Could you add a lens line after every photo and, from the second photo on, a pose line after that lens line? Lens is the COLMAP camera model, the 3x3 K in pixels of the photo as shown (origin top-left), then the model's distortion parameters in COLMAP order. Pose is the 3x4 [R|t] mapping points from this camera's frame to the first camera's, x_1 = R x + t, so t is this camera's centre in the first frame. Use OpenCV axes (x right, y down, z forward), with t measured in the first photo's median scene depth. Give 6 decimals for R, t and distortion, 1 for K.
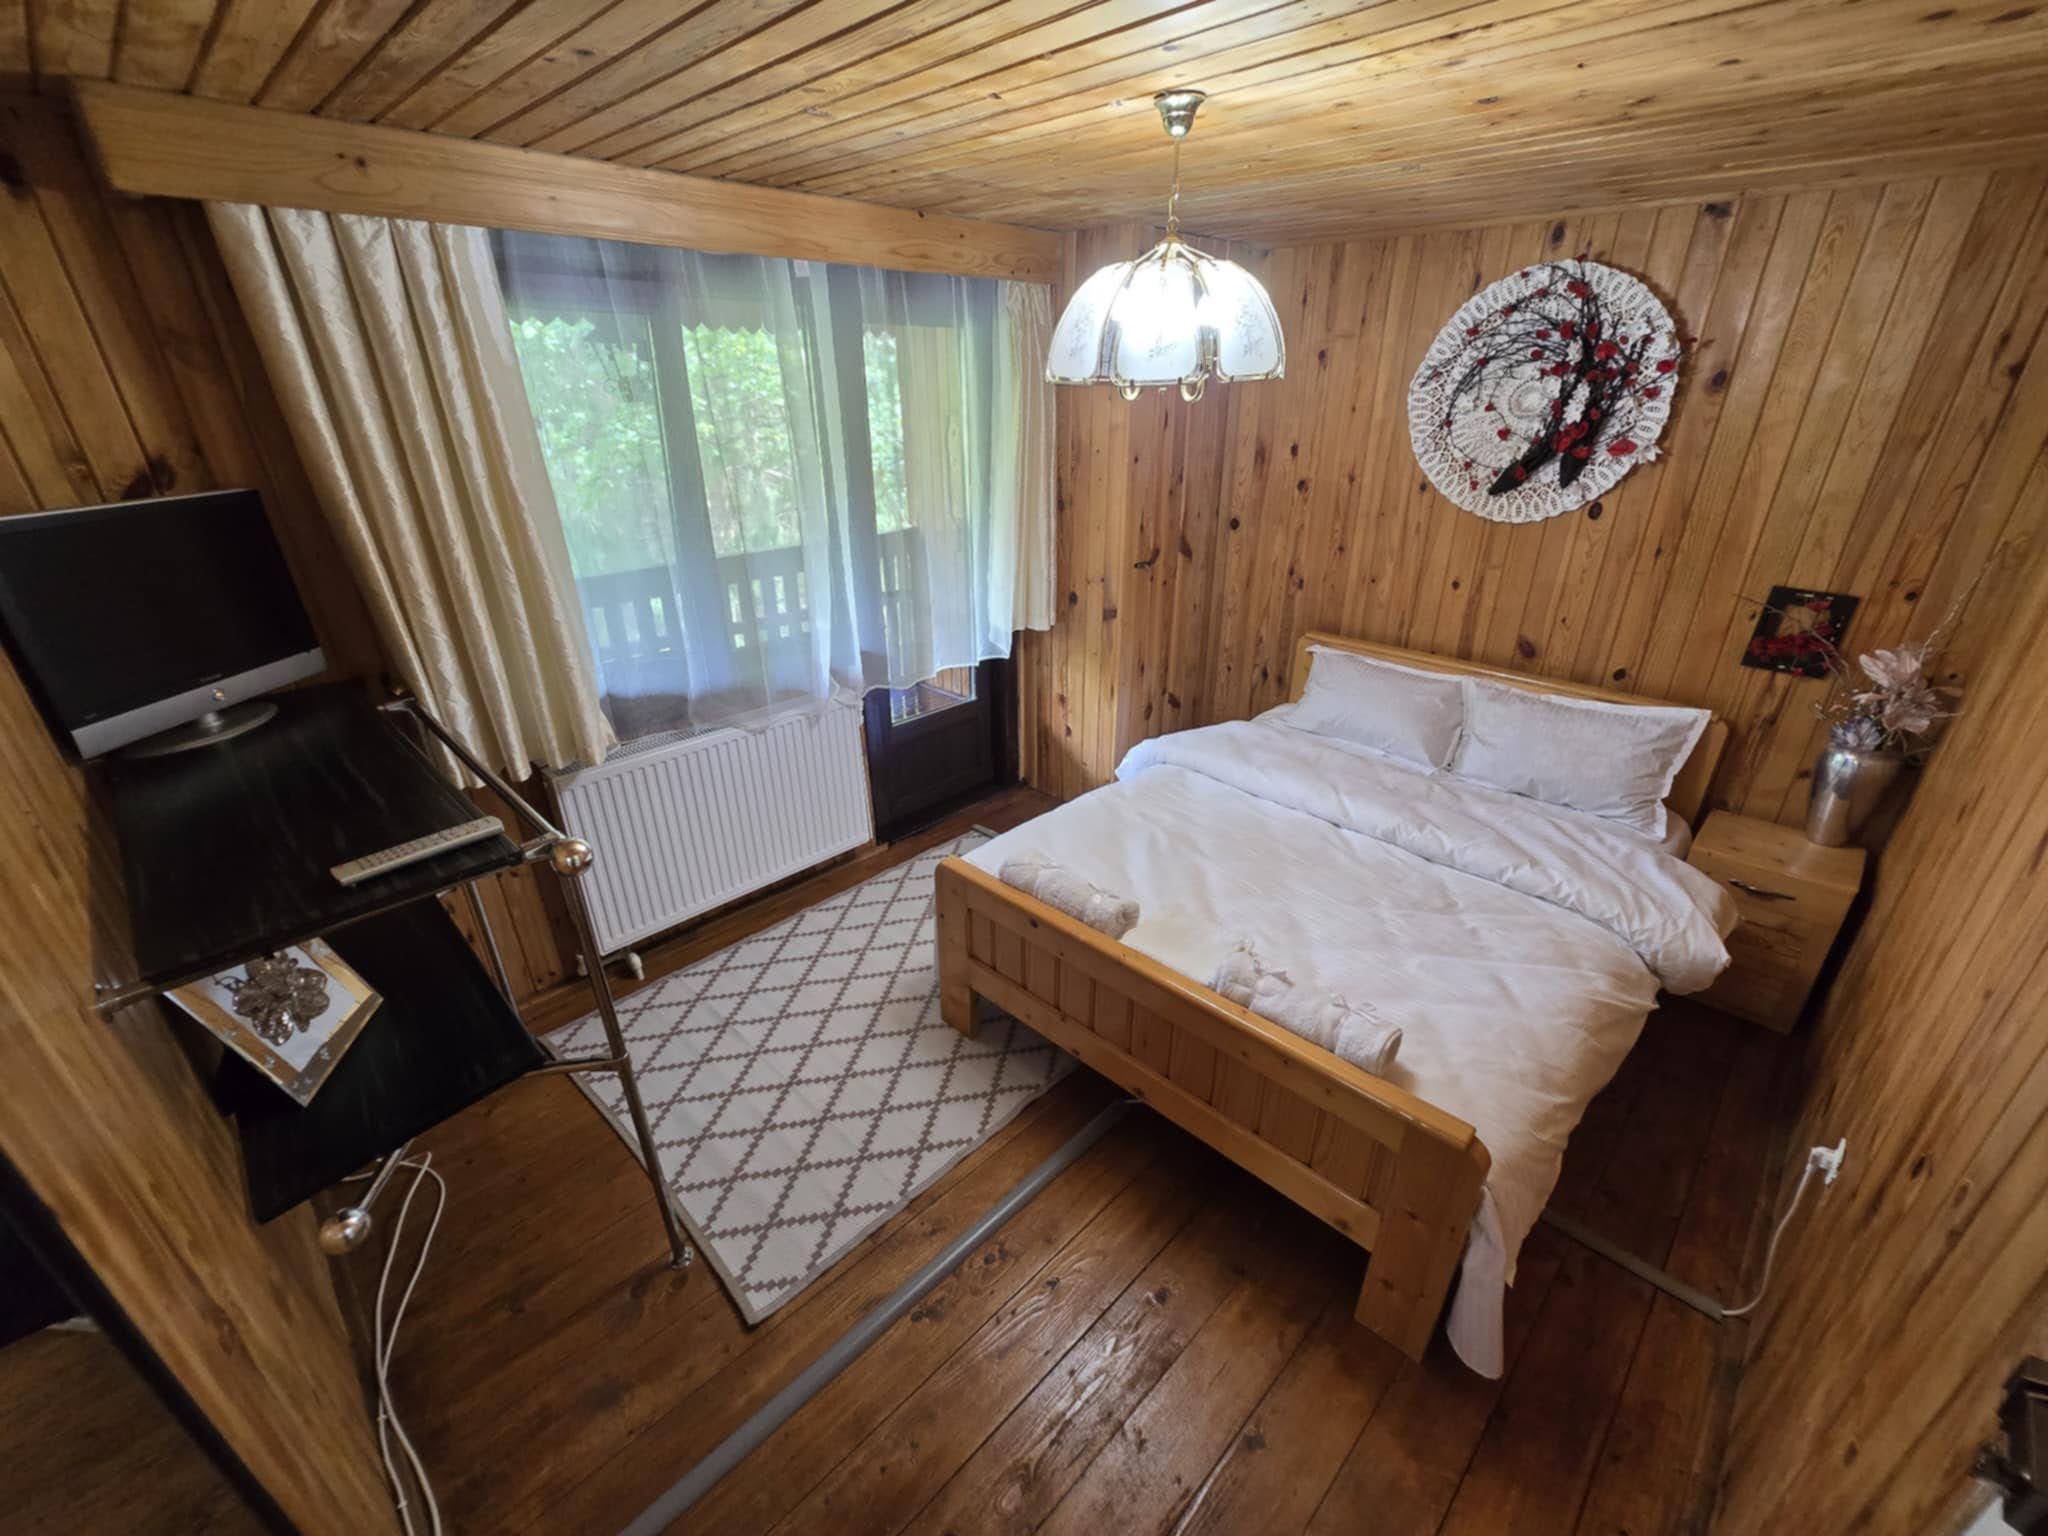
lens RADIAL K [[835.0, 0, 1023.2], [0, 835.0, 778.7], [0, 0, 1]] dist [-0.004573, 0.000023]
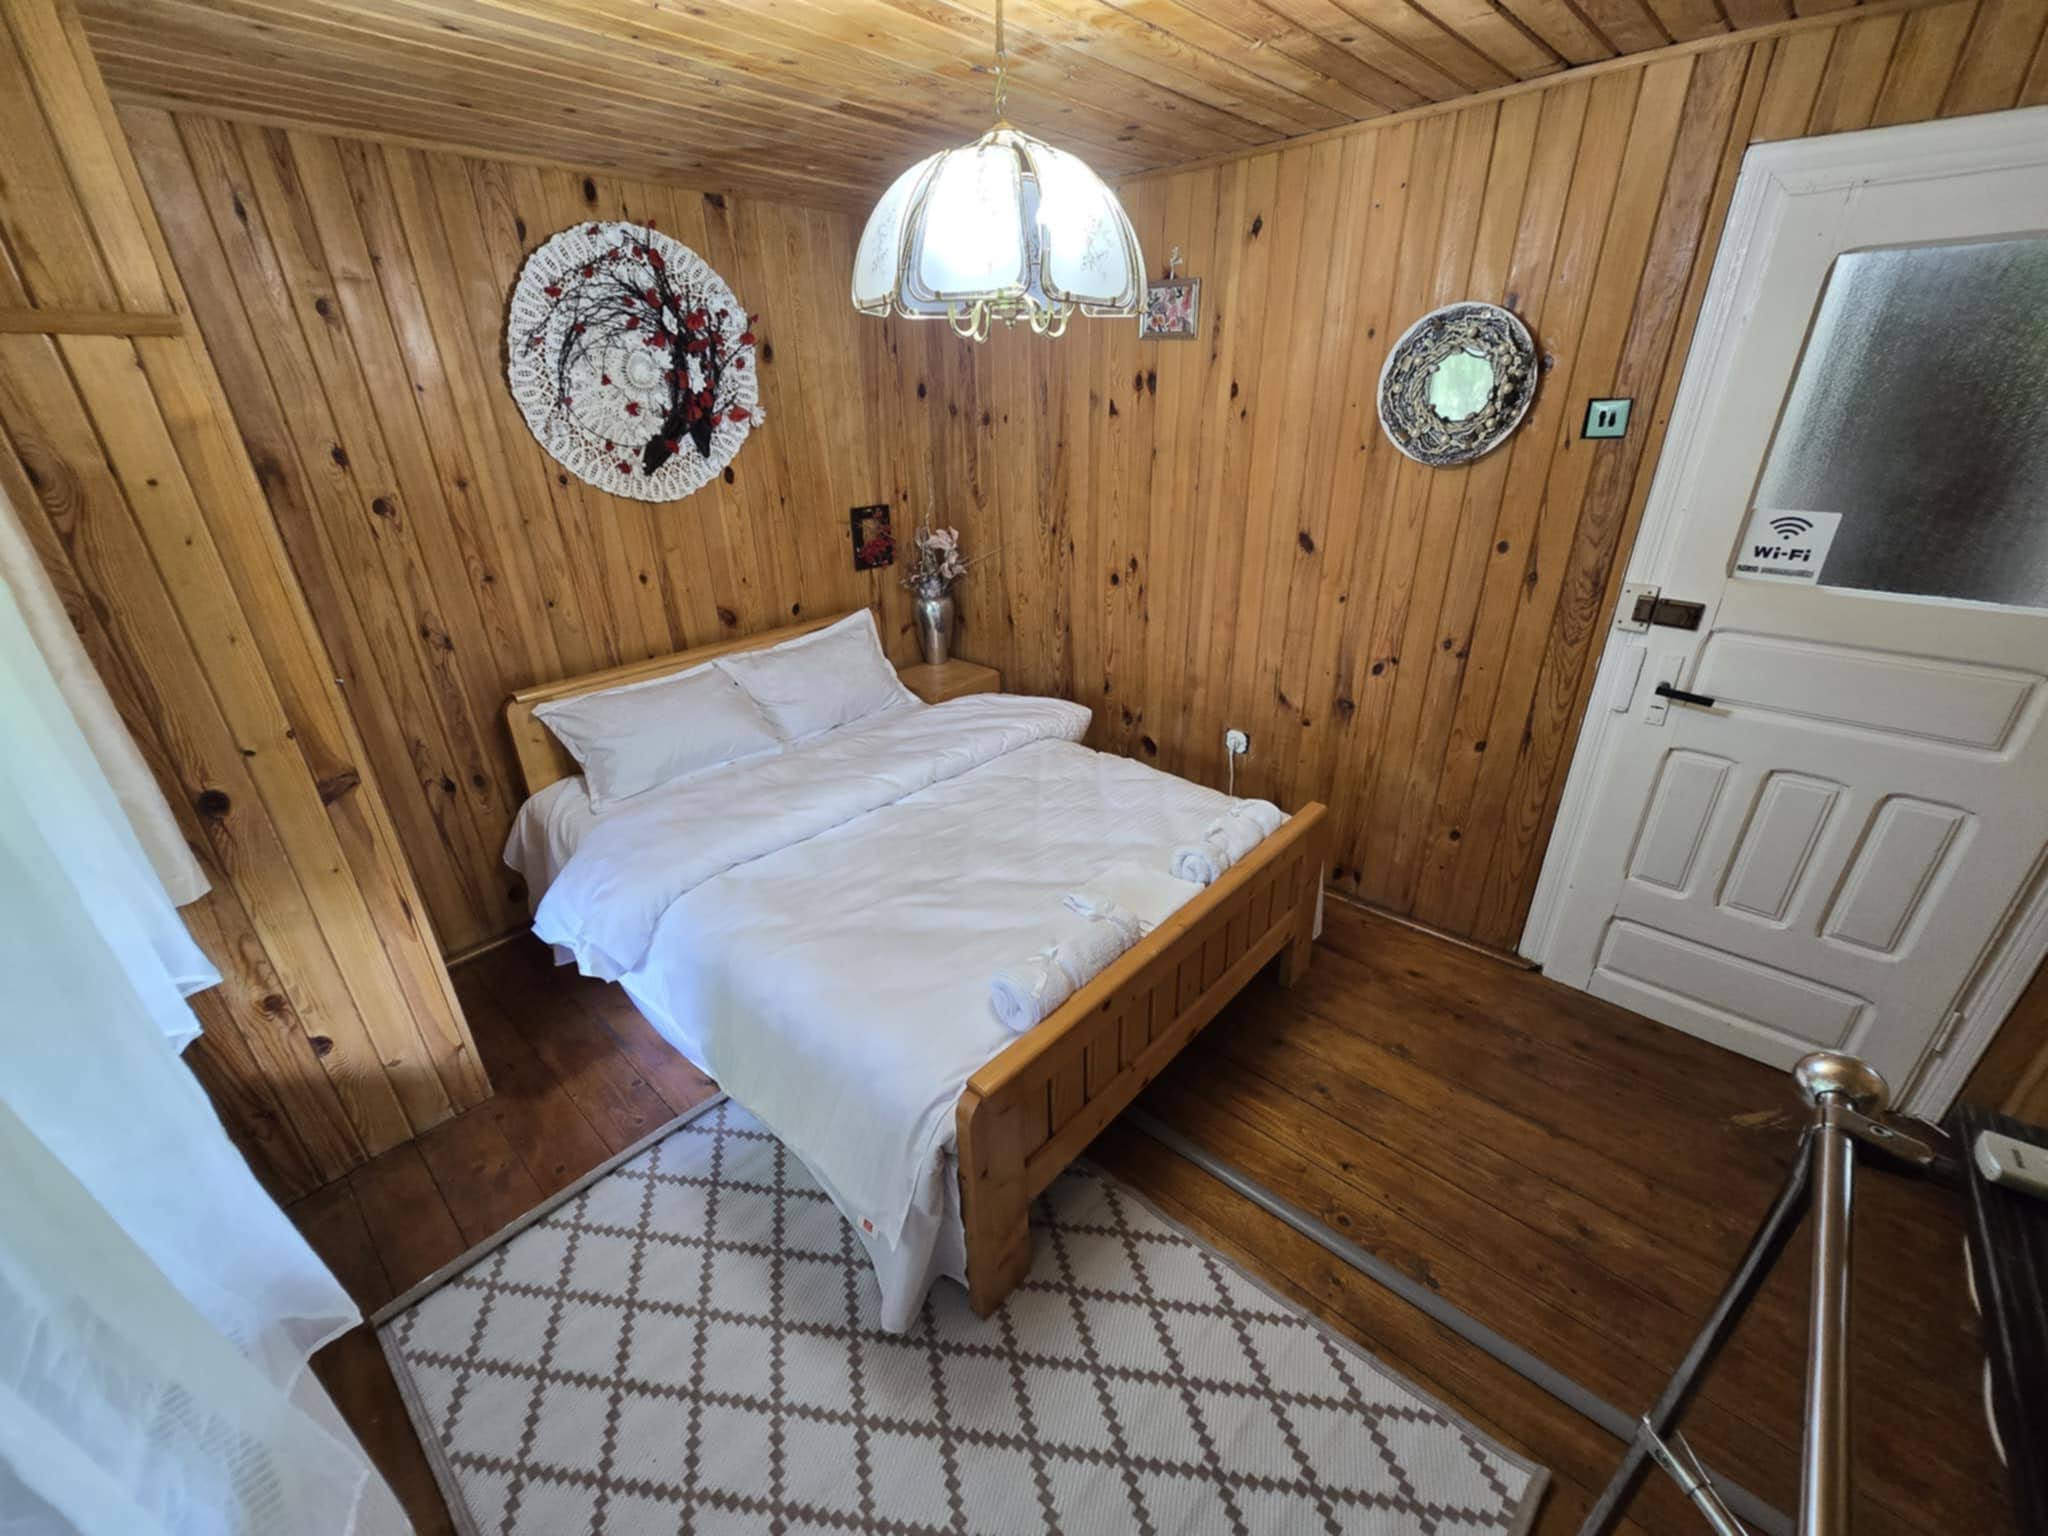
lens RADIAL K [[835.0, 0, 1023.2], [0, 835.0, 778.7], [0, 0, 1]] dist [-0.004573, 0.000023]
pose [[-0.040780, -0.425547, 0.904017, -0.483215], [0.441108, 0.804158, 0.398438, -0.278280], [-0.896527, 0.415018, 0.154919, 0.680716]]
